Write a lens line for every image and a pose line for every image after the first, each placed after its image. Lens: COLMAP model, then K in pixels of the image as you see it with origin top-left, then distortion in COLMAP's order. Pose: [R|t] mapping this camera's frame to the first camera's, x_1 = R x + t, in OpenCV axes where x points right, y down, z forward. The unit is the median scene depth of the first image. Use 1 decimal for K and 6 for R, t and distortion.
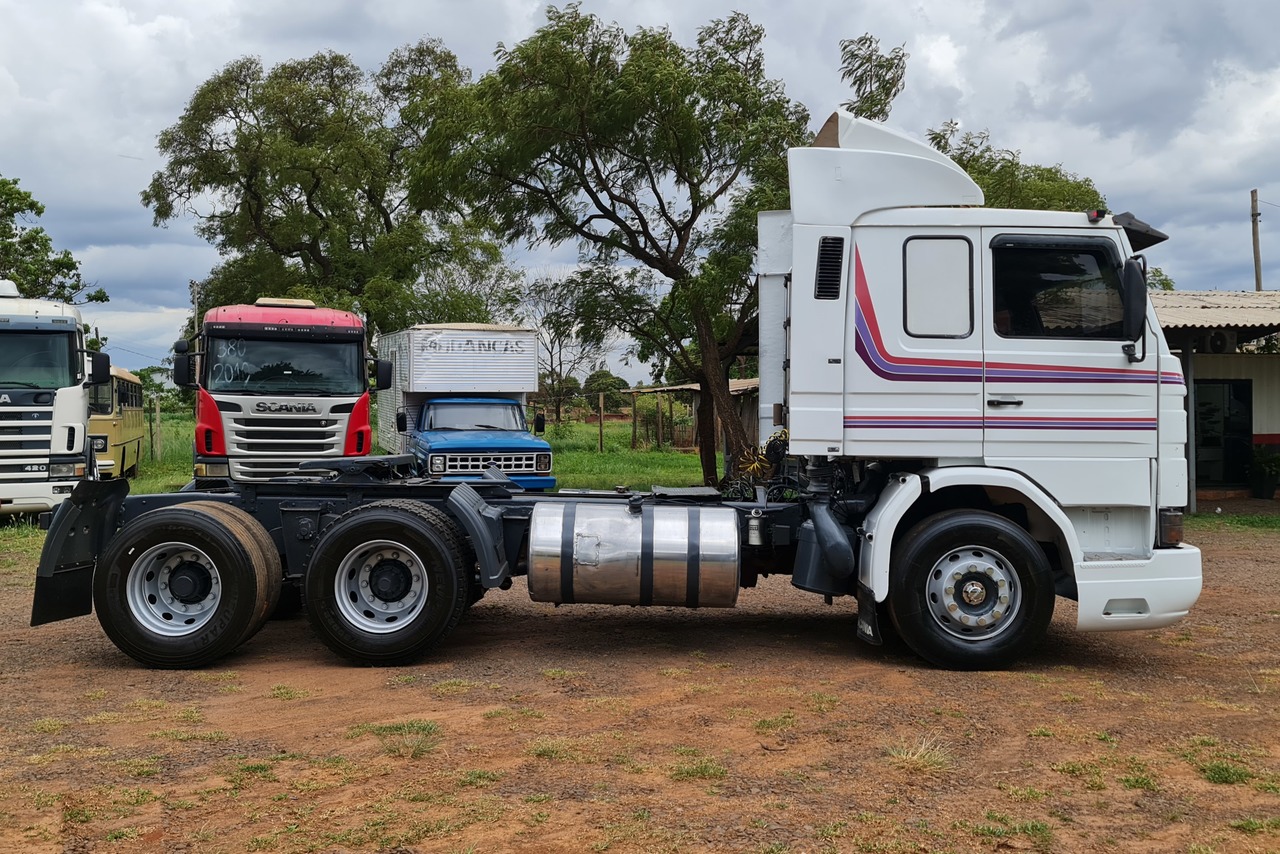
lens RADIAL K [[1271.6, 0, 628.8], [0, 1271.6, 387.9], [0, 0, 1]] dist [0.048931, 0.006898]
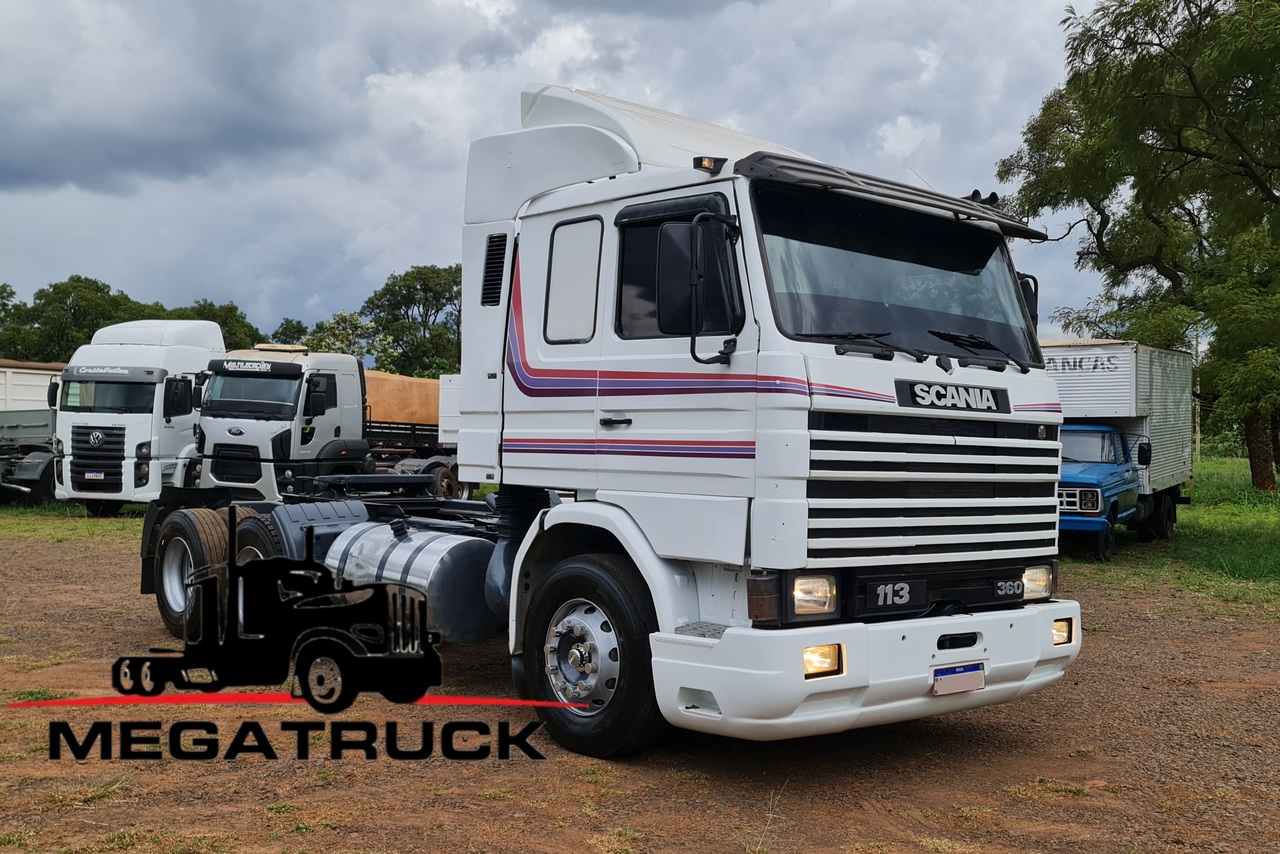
lens RADIAL K [[1322.1, 0, 640.0], [0, 1322.1, 427.0], [0, 0, 1]] dist [-0.020718, -0.030808]
pose [[0.670487, -0.005803, -0.741898, 0.904929], [0.010220, 0.999947, 0.001414, 0.013892], [0.741851, -0.008530, 0.670511, 0.464762]]
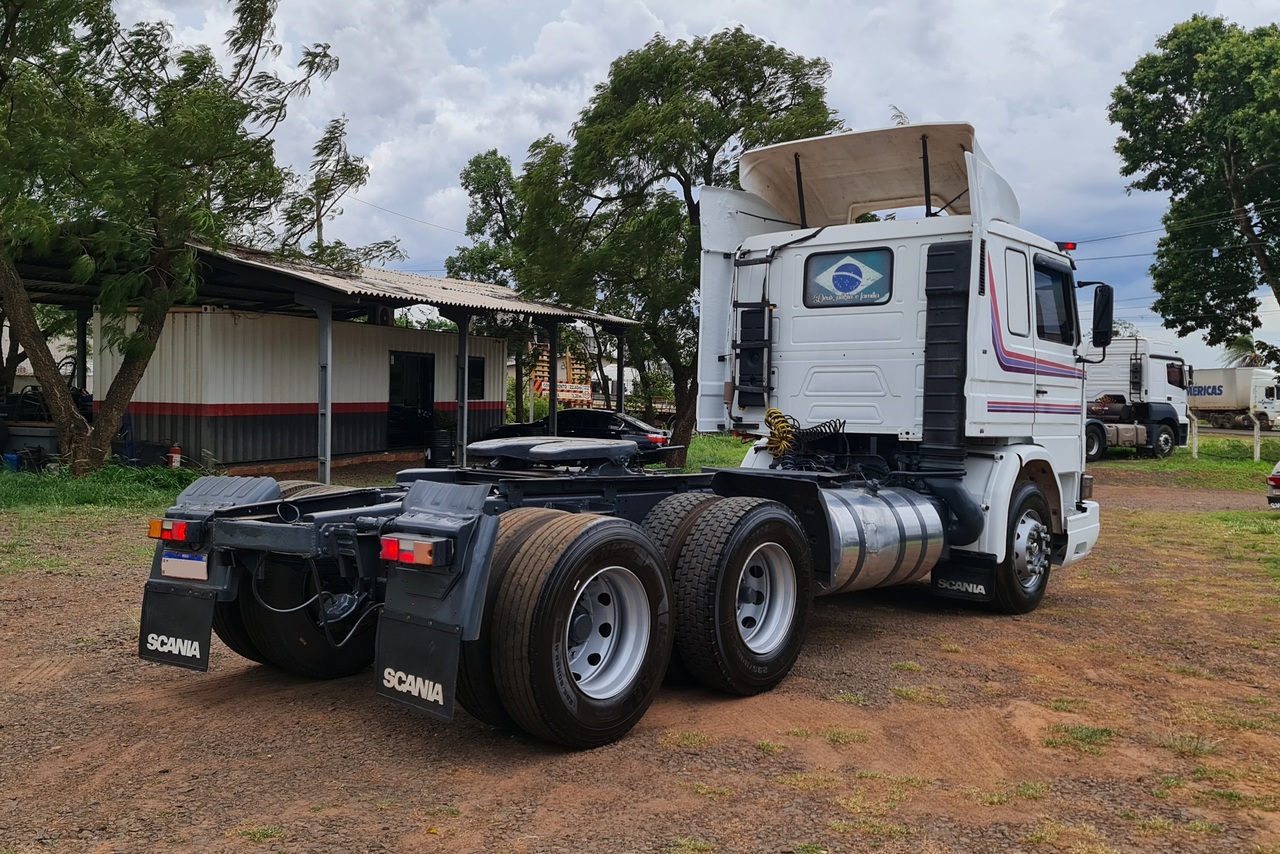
lens RADIAL K [[1271.6, 0, 628.8], [0, 1271.6, 387.9], [0, 0, 1]] dist [0.048931, 0.006898]
pose [[0.611413, 0.018993, 0.791084, -0.912910], [-0.045946, 0.998877, 0.011529, 0.011847], [-0.789977, -0.043396, 0.611599, 0.560768]]
